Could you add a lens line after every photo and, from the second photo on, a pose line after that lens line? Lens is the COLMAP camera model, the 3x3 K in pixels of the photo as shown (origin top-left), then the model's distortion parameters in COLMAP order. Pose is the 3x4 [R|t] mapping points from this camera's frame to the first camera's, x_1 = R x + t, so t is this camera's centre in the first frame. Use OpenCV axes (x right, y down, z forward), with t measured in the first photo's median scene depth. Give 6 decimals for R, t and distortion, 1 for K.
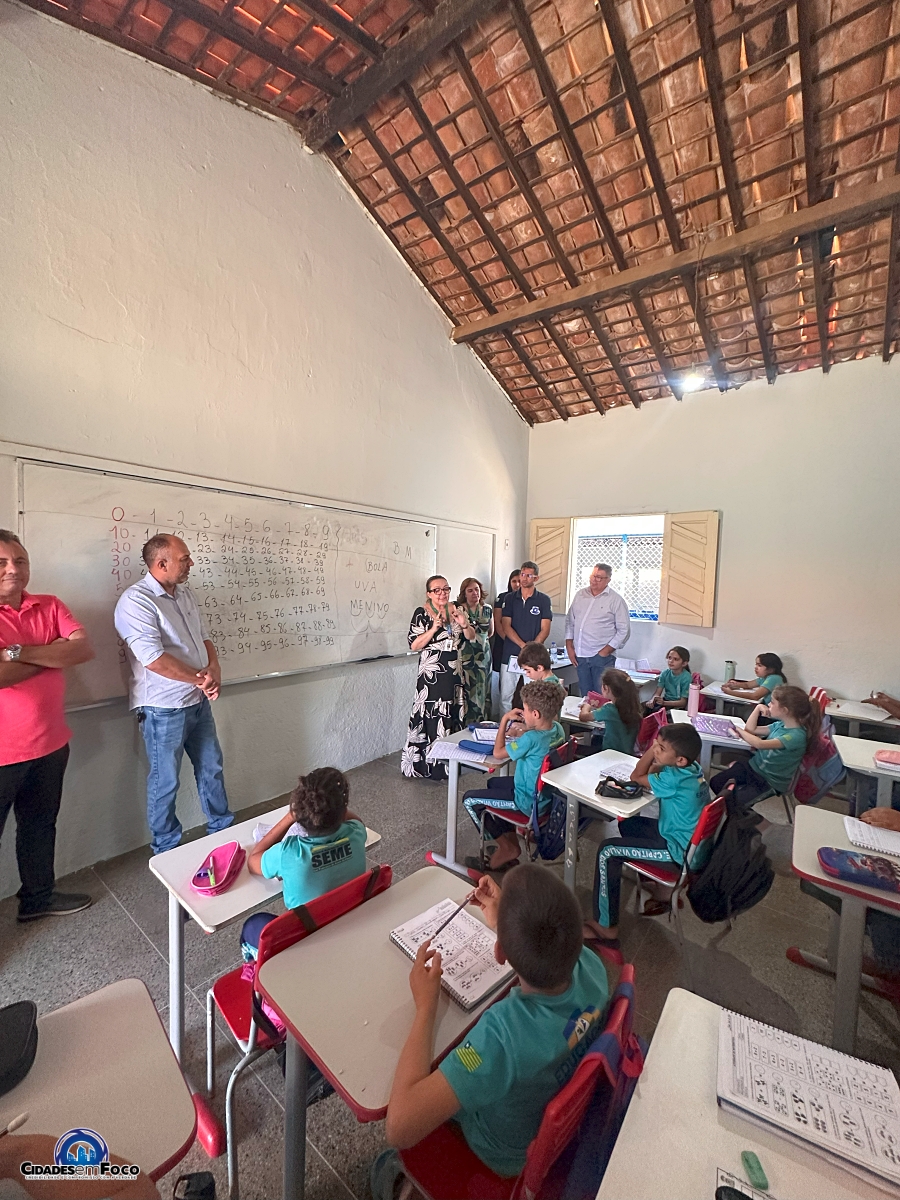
lens RADIAL K [[480.9, 0, 446.7], [0, 480.9, 601.1], [0, 0, 1]] dist [-0.003885, 0.001035]
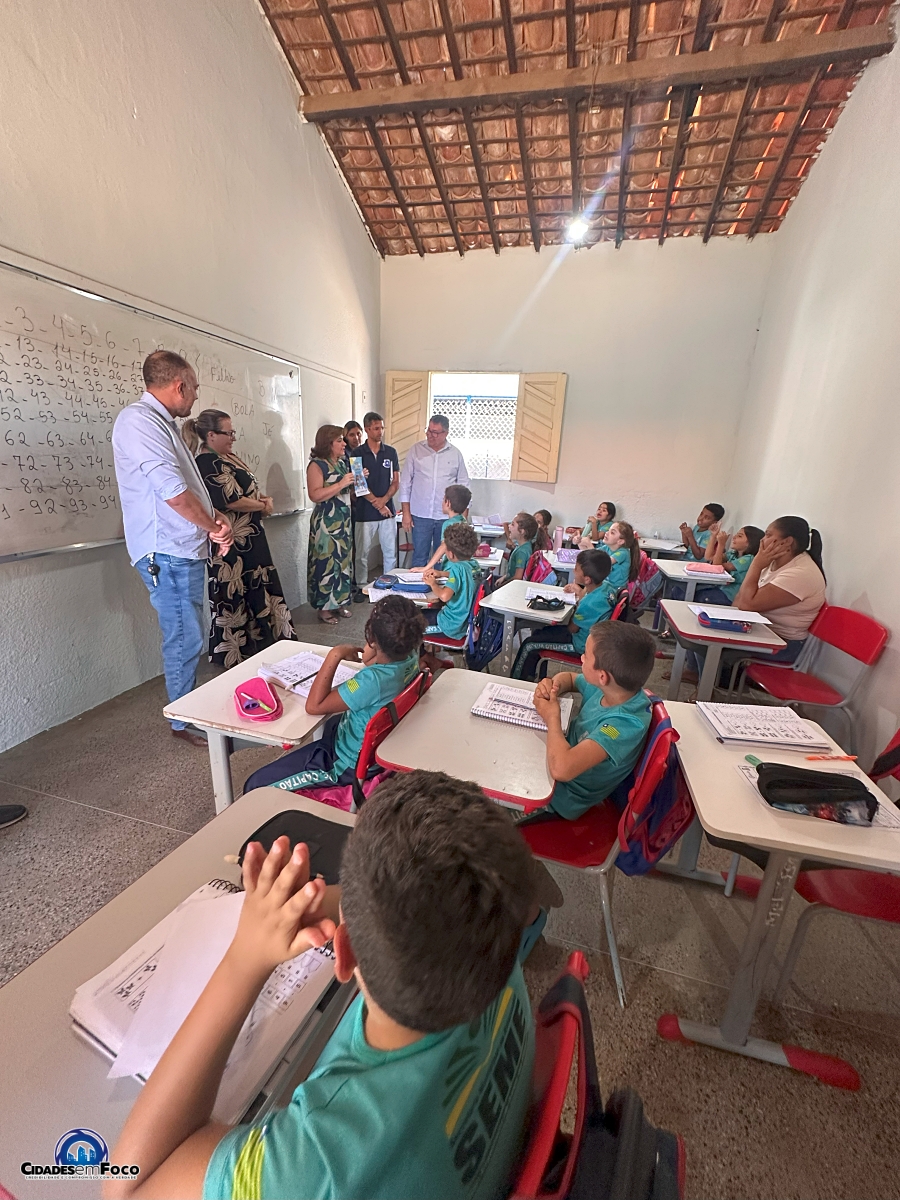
lens RADIAL K [[480.9, 0, 452.9], [0, 480.9, 597.8], [0, 0, 1]] dist [-0.003885, 0.001035]
pose [[0.919180, -0.098253, 0.381385, -0.158931], [-0.000355, 0.968174, 0.250278, 0.038529], [-0.393837, -0.230186, 0.889891, 0.010125]]
